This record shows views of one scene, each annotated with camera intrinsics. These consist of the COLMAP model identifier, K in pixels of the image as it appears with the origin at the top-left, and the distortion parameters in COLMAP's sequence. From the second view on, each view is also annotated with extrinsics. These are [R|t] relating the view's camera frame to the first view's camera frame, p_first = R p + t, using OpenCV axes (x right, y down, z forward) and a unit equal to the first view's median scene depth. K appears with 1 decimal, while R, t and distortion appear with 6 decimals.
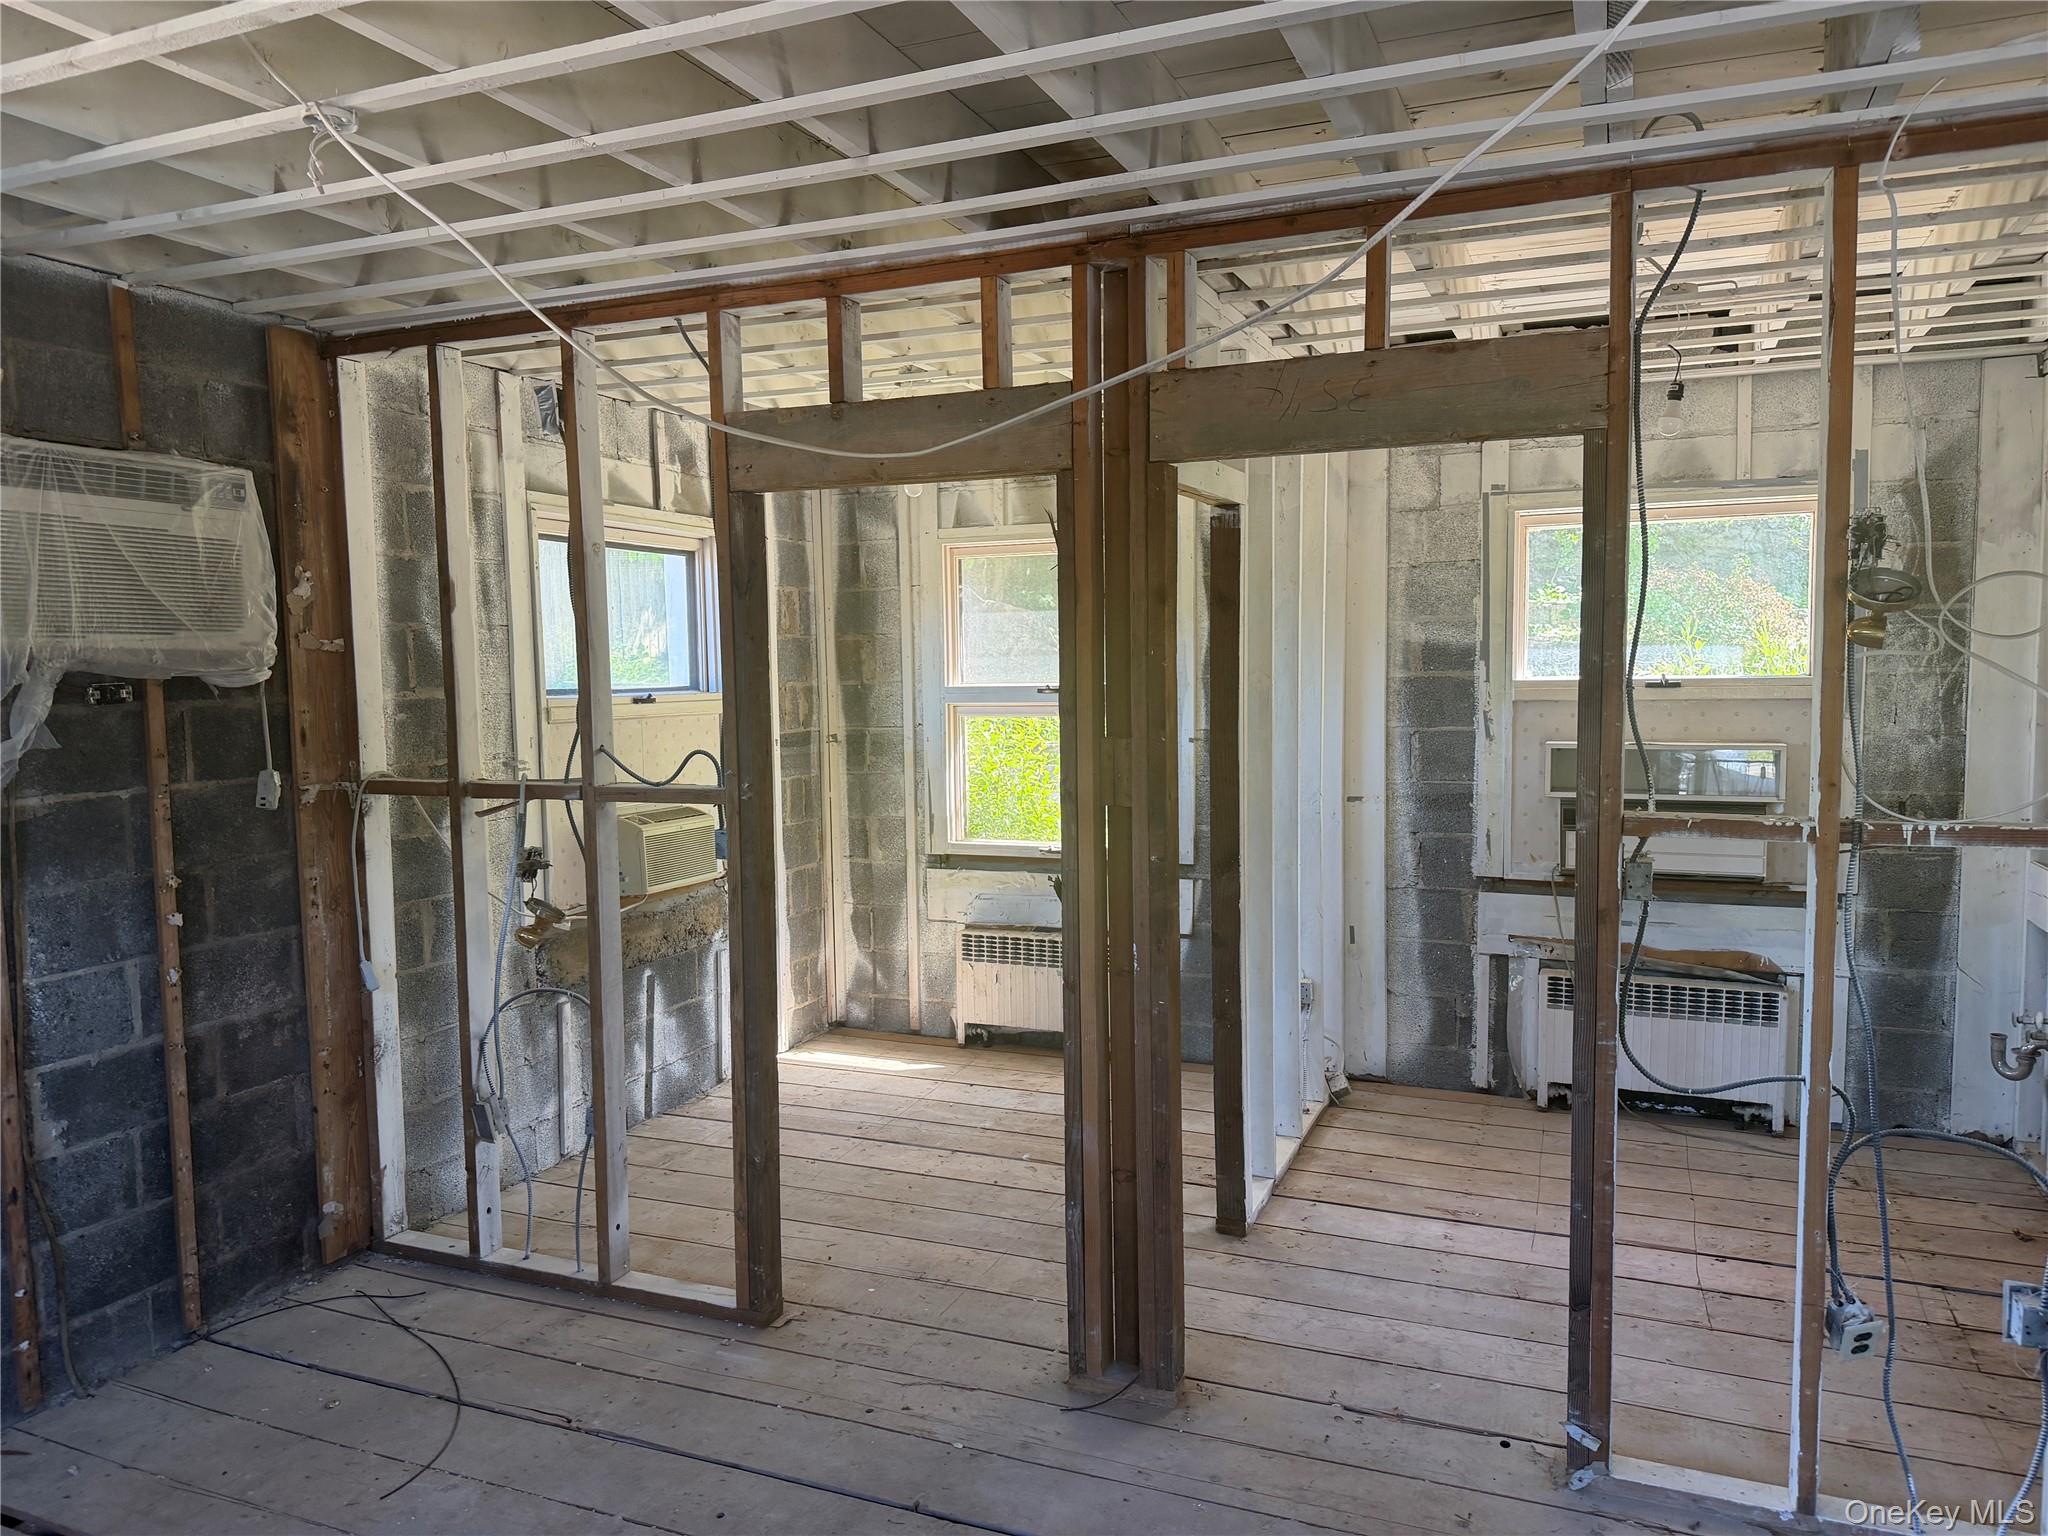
lens RADIAL K [[1422.1, 0, 1035.6], [0, 1422.1, 778.6], [0, 0, 1]] dist [0.113326, -0.168047]
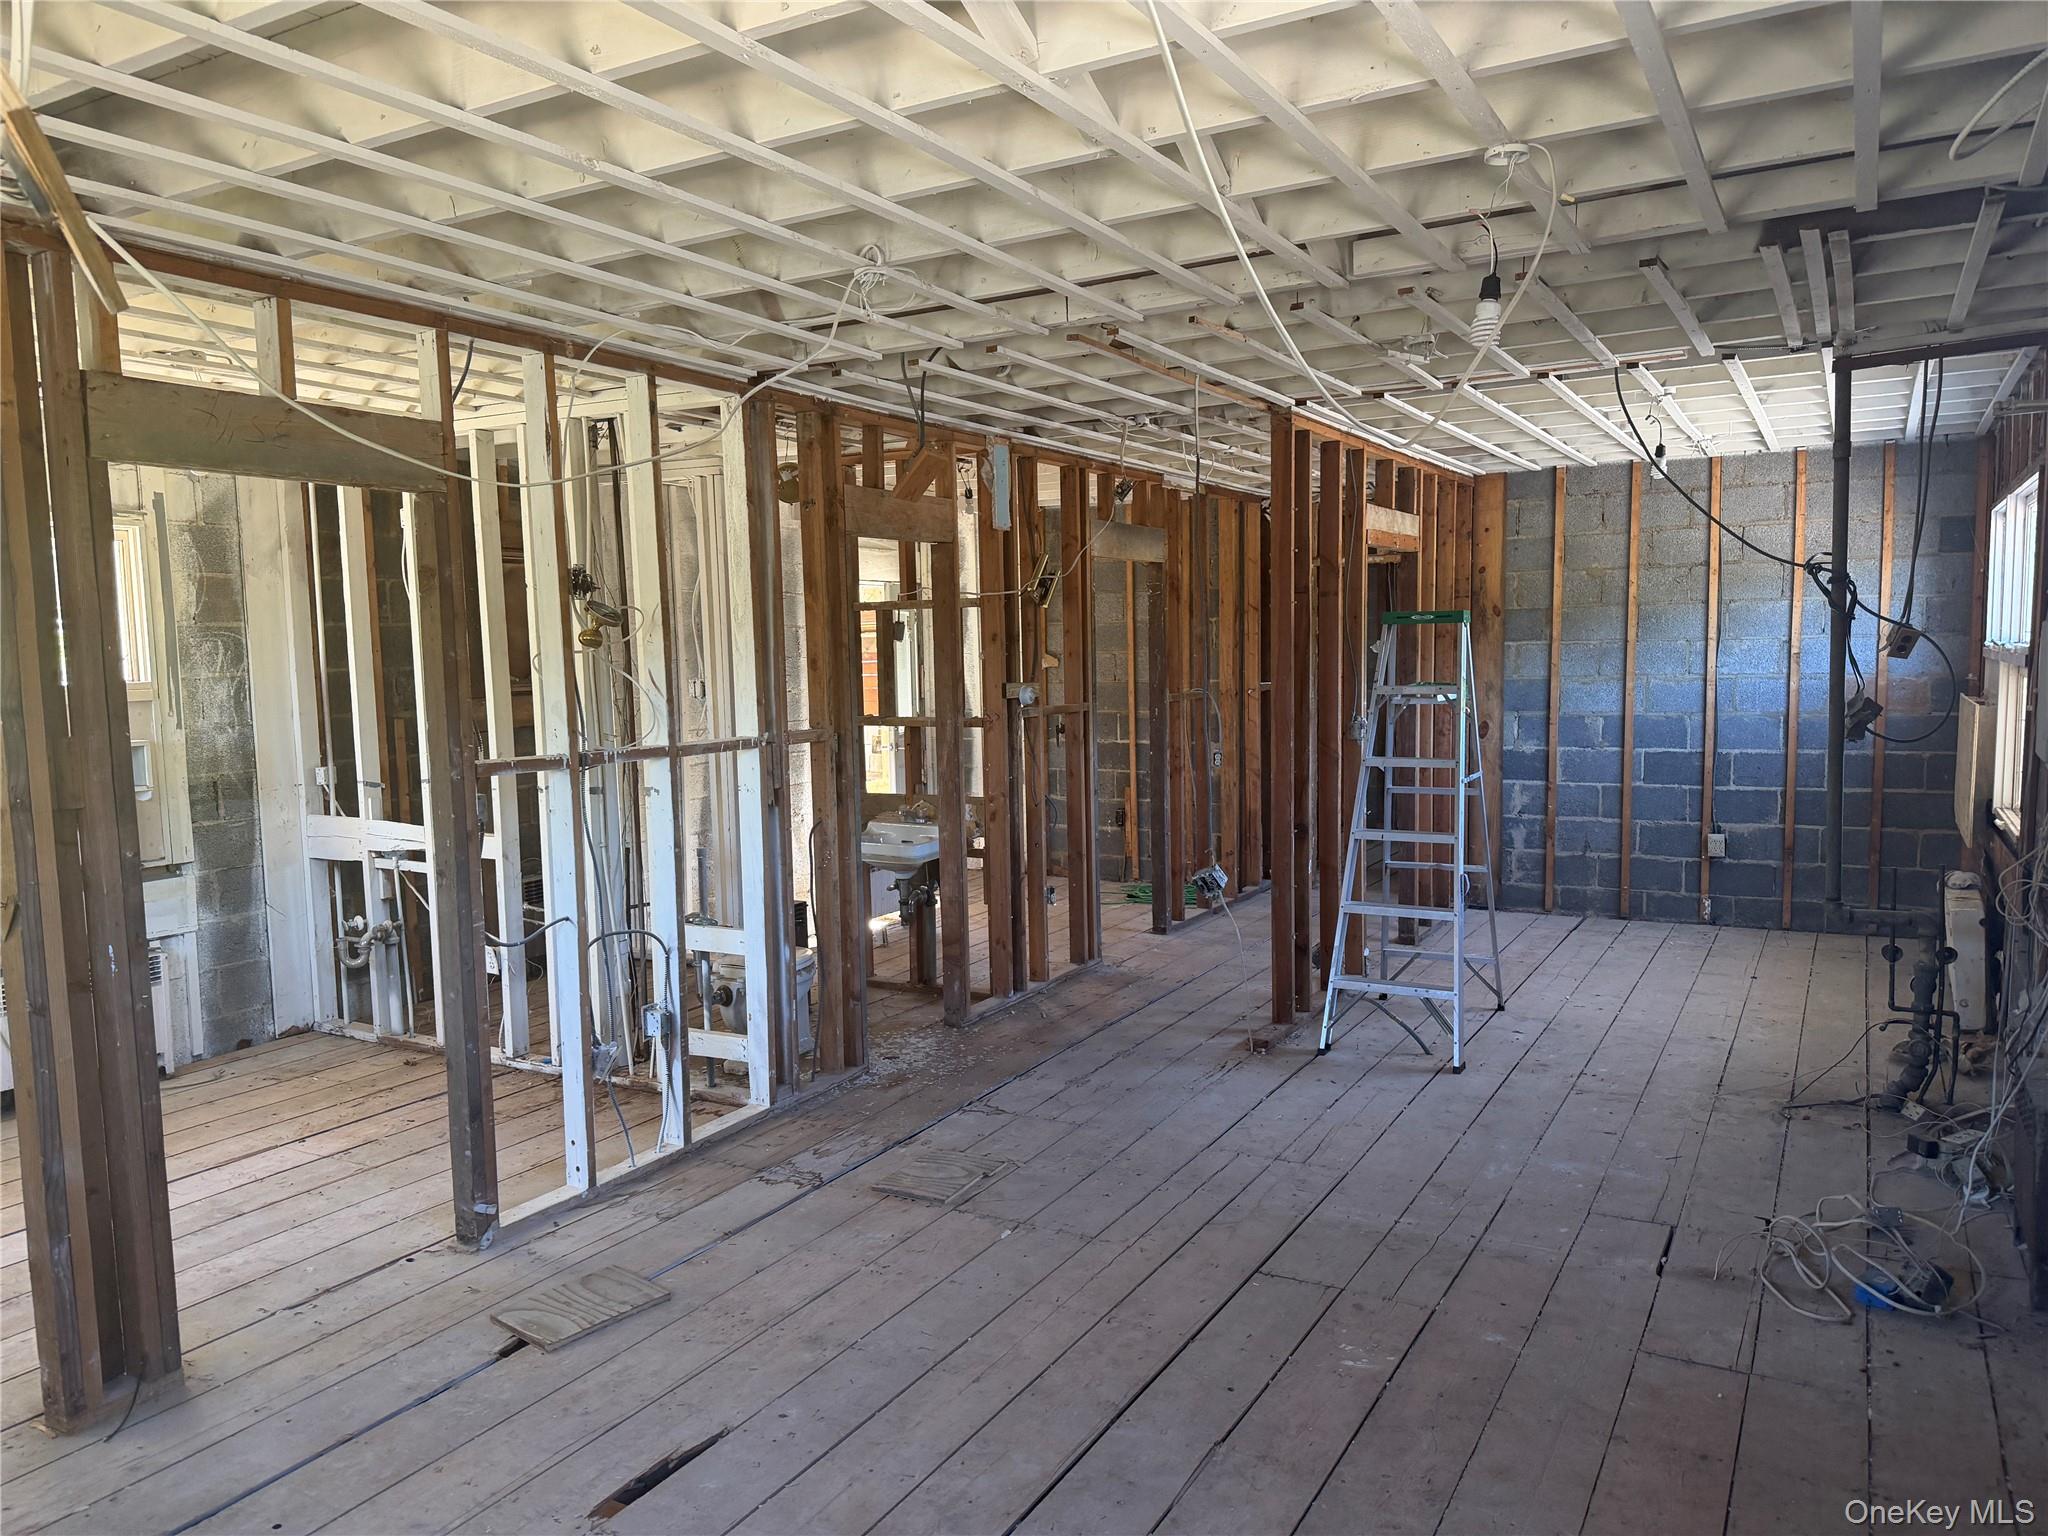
lens RADIAL K [[1422.1, 0, 1035.6], [0, 1422.1, 778.6], [0, 0, 1]] dist [0.113326, -0.168047]
pose [[0.102829, -0.077424, 0.991681, -0.573301], [0.099712, 0.992747, 0.067167, 0.000242], [-0.989689, 0.091976, 0.109804, 0.173898]]
